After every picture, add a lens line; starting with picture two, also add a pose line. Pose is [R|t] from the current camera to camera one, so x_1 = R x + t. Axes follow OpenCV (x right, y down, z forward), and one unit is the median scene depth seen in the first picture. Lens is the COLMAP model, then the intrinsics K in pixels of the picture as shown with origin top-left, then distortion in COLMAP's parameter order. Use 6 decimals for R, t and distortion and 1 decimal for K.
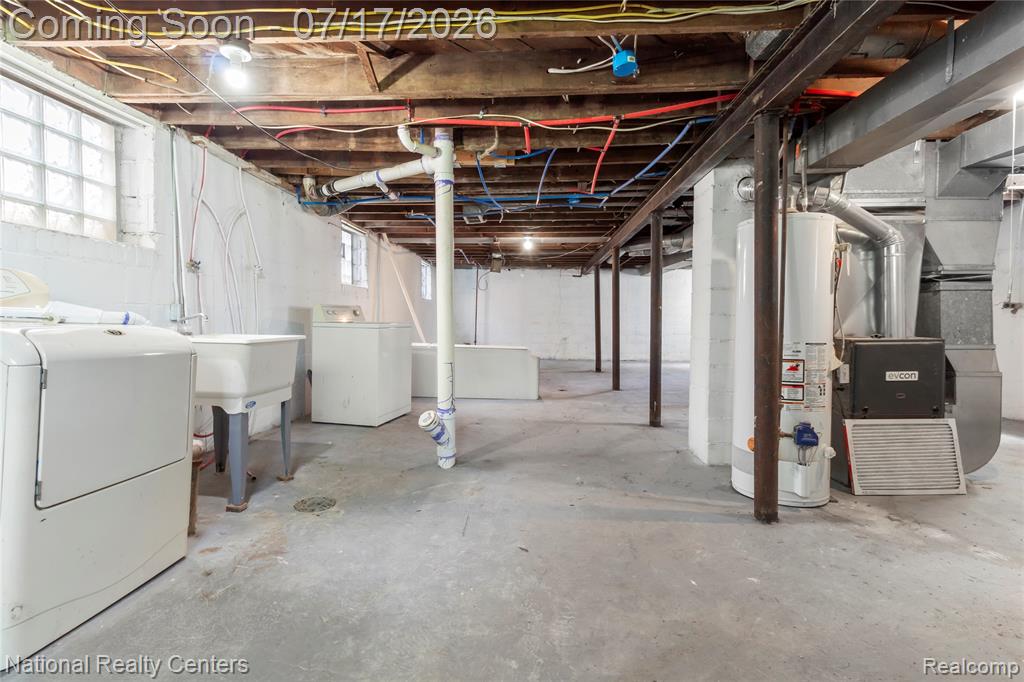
lens RADIAL K [[472.2, 0, 516.2], [0, 472.2, 327.8], [0, 0, 1]] dist [0.001543, 0.001128]
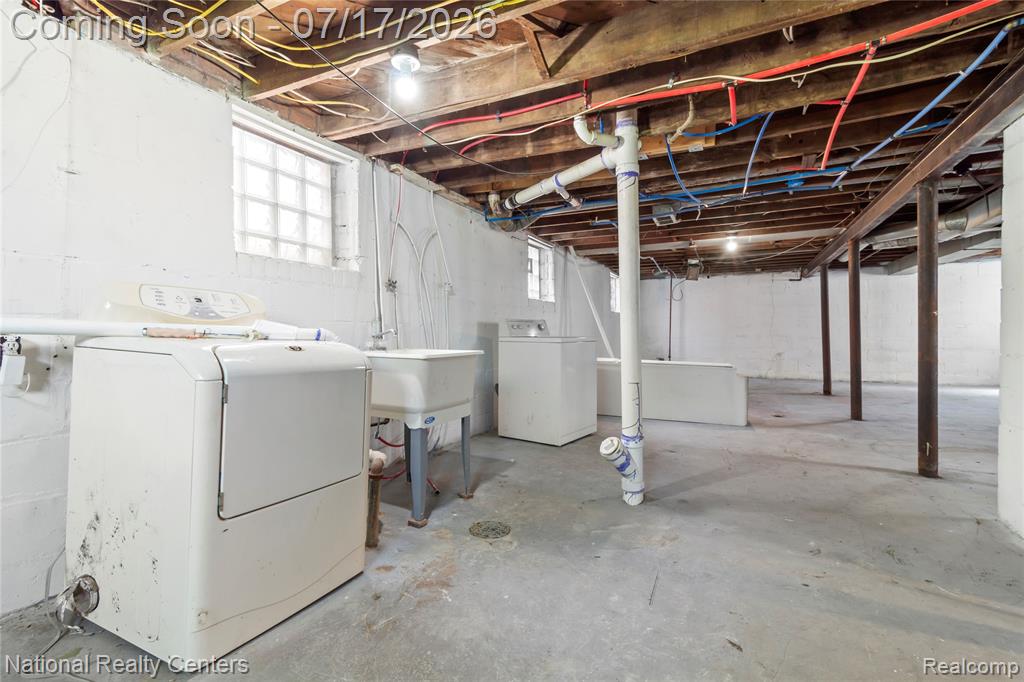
lens RADIAL K [[472.2, 0, 515.2], [0, 472.2, 336.6], [0, 0, 1]] dist [0.001543, 0.001128]
pose [[0.919608, -0.008700, -0.392741, -0.004000], [0.004232, 0.999916, -0.012241, -0.000597], [0.392815, 0.009595, 0.919568, 0.138065]]
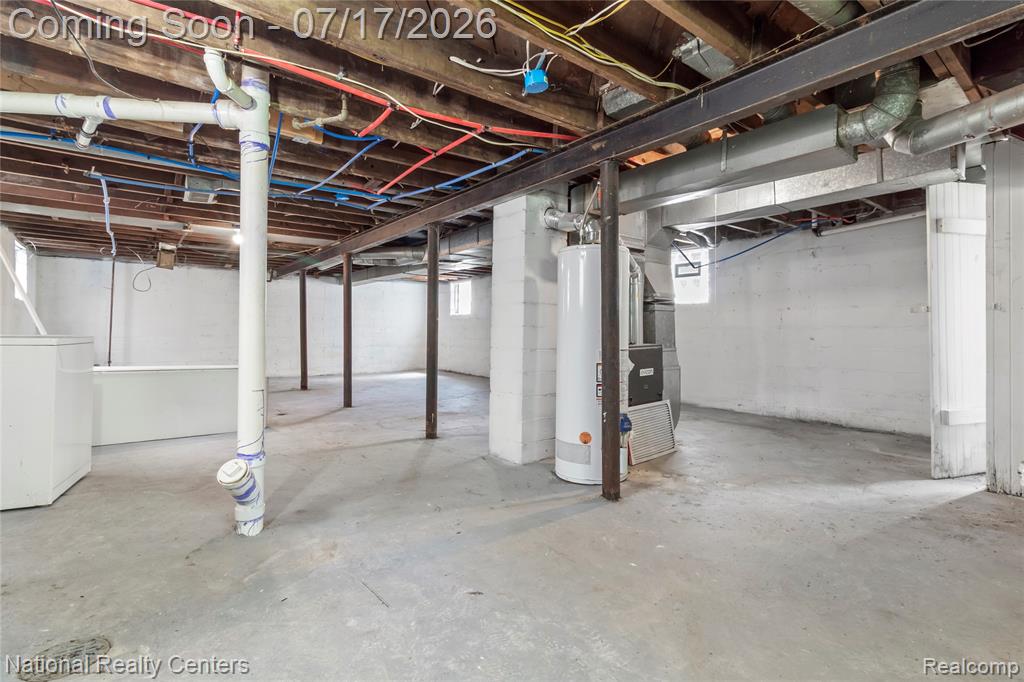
lens RADIAL K [[472.2, 0, 526.8], [0, 472.2, 329.7], [0, 0, 1]] dist [0.001543, 0.001128]
pose [[0.759929, 0.001421, 0.650005, -0.352307], [0.011764, 0.999804, -0.015939, -0.003581], [-0.649900, 0.019759, 0.759763, 0.190915]]
